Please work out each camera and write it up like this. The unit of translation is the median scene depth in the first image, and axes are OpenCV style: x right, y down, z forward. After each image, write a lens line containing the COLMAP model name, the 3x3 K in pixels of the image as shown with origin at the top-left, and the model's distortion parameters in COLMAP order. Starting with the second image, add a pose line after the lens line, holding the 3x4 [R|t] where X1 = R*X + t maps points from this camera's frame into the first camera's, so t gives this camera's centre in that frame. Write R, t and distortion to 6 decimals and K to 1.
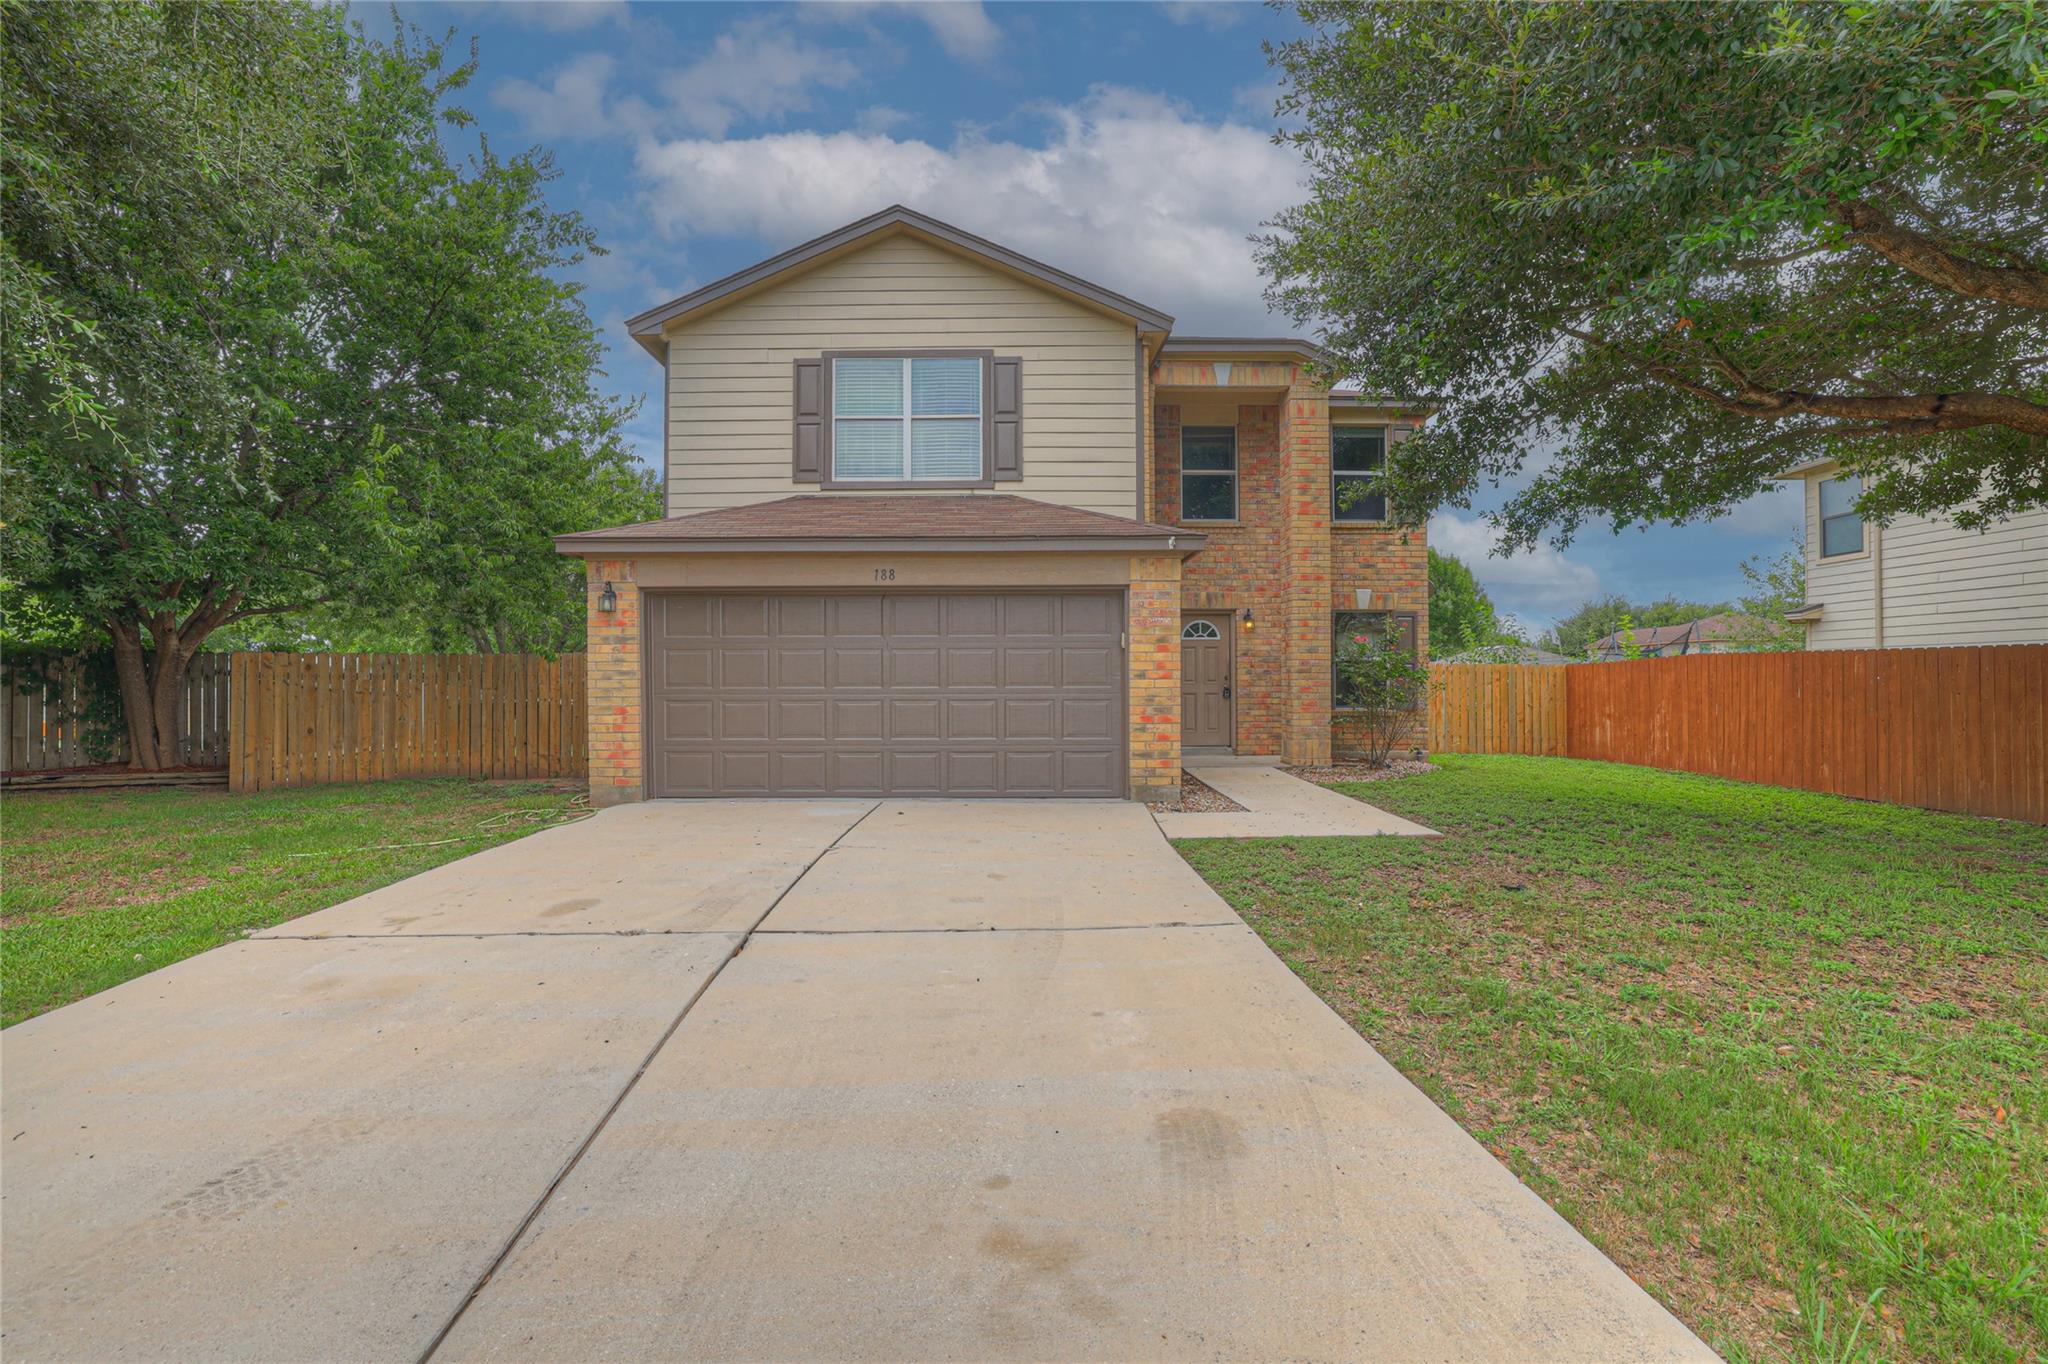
lens RADIAL K [[923.6, 0, 1025.0], [0, 923.6, 712.9], [0, 0, 1]] dist [-0.032063, 0.000444]
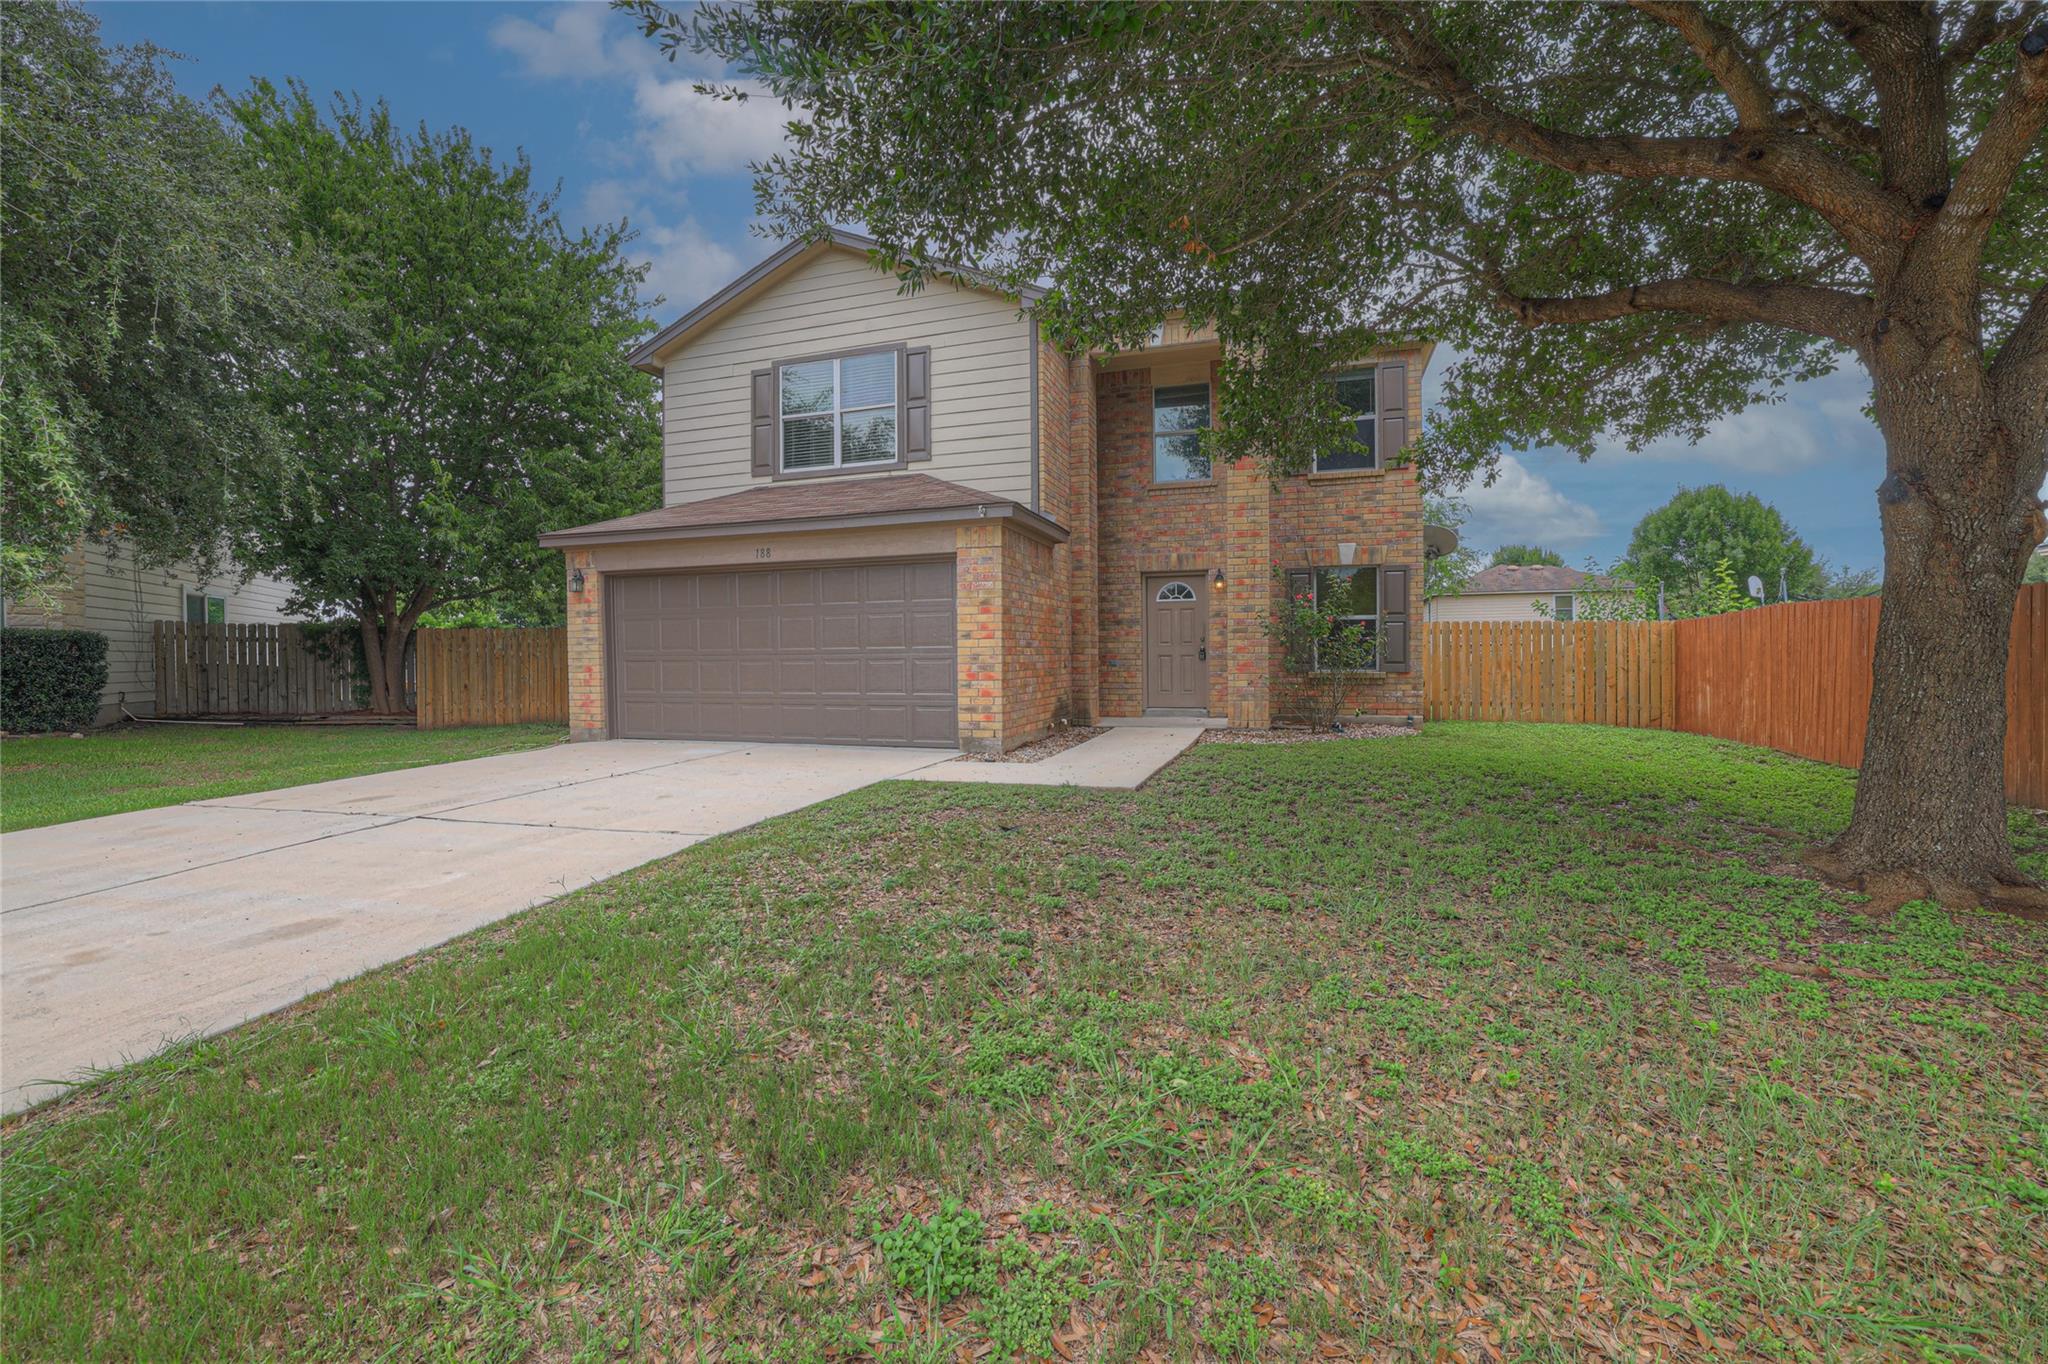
lens RADIAL K [[923.6, 0, 1025.0], [0, 923.6, 712.9], [0, 0, 1]] dist [-0.032063, 0.000444]
pose [[0.941722, 0.015043, -0.336056, 0.477499], [-0.004263, 0.999453, 0.032792, 0.012017], [0.336366, -0.029448, 0.941271, -0.000140]]
